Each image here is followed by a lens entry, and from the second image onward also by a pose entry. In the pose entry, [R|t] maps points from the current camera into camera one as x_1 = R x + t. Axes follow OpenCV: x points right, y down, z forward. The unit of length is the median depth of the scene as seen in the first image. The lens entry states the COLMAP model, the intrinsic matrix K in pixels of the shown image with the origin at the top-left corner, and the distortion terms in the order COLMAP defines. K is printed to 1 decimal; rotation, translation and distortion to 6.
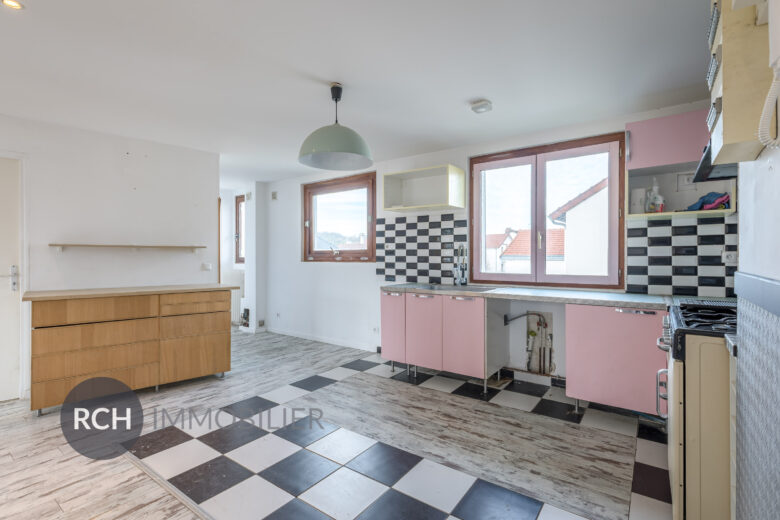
lens RADIAL K [[367.7, 0, 392.1], [0, 367.7, 256.3], [0, 0, 1]] dist [0.008403, -0.000830]
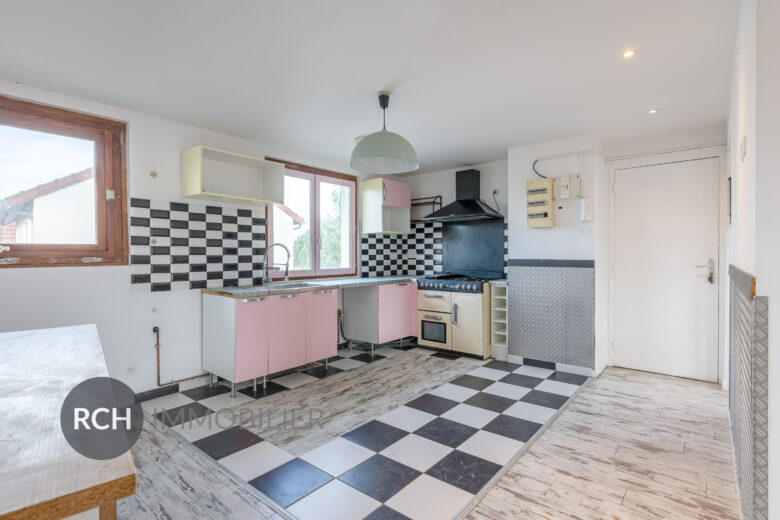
lens RADIAL K [[387.5, 0, 391.2], [0, 387.5, 258.7], [0, 0, 1]] dist [-0.000874, -0.000072]
pose [[0.062201, -0.009429, 0.998019, -0.903664], [0.003903, 0.999950, 0.009204, 0.000583], [-0.998056, 0.003323, 0.062234, 0.653404]]
